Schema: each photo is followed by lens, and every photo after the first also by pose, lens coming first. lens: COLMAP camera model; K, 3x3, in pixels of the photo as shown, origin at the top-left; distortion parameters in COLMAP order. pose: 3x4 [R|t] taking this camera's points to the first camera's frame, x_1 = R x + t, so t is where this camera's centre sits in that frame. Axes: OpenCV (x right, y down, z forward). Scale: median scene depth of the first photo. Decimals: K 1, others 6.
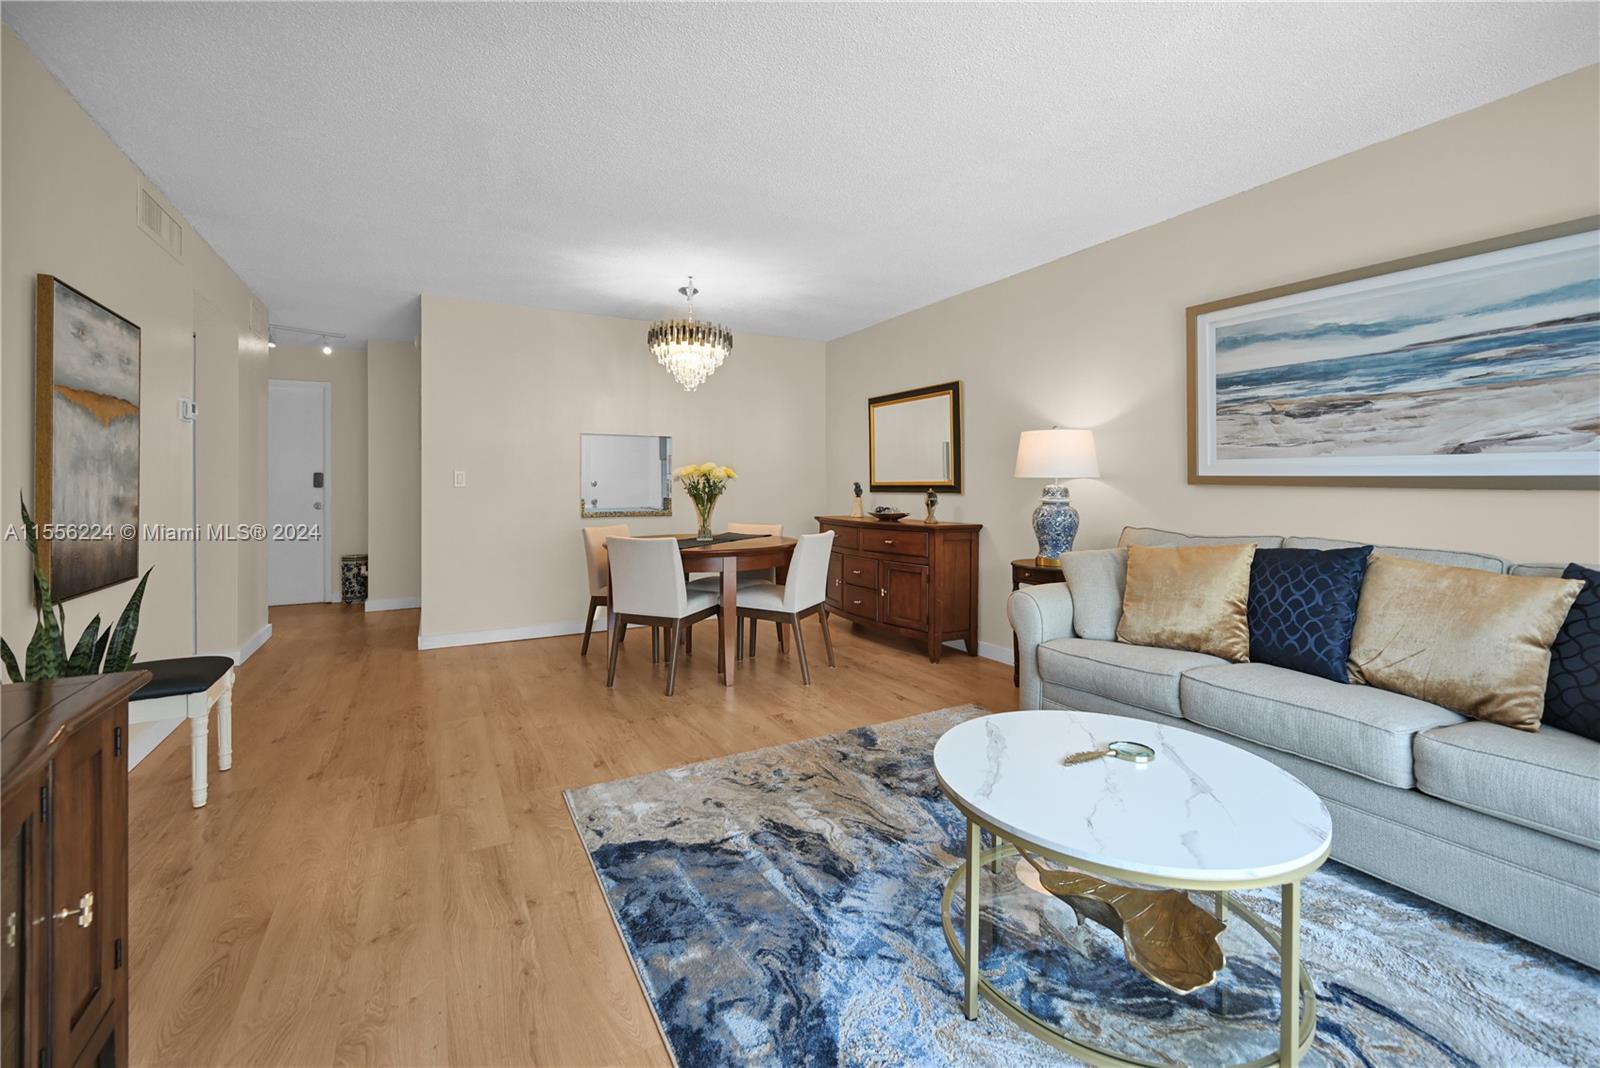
lens RADIAL K [[650.9, 0, 842.2], [0, 650.9, 488.9], [0, 0, 1]] dist [0.000769, -0.000064]
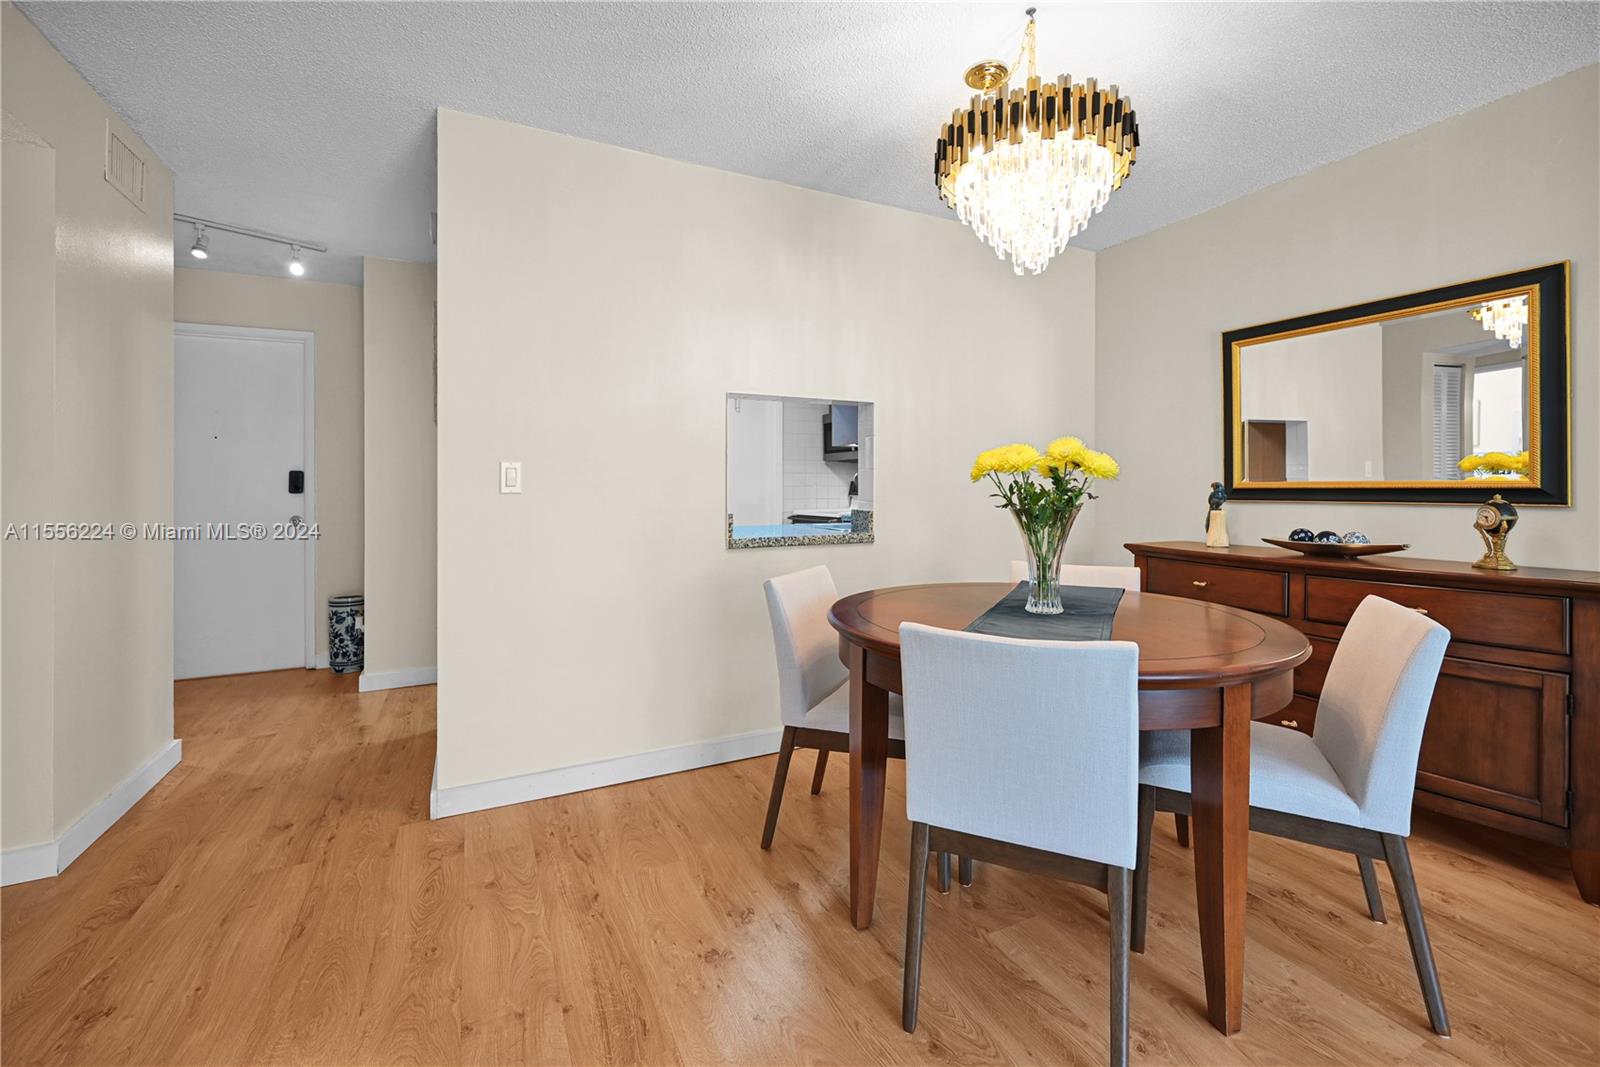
lens RADIAL K [[650.9, 0, 842.2], [0, 650.9, 488.4], [0, 0, 1]] dist [0.000769, -0.000064]
pose [[0.998942, -0.002324, -0.045931, -0.283561], [0.002208, 0.999994, -0.002561, -0.004817], [0.045937, 0.002457, 0.998941, 0.467151]]
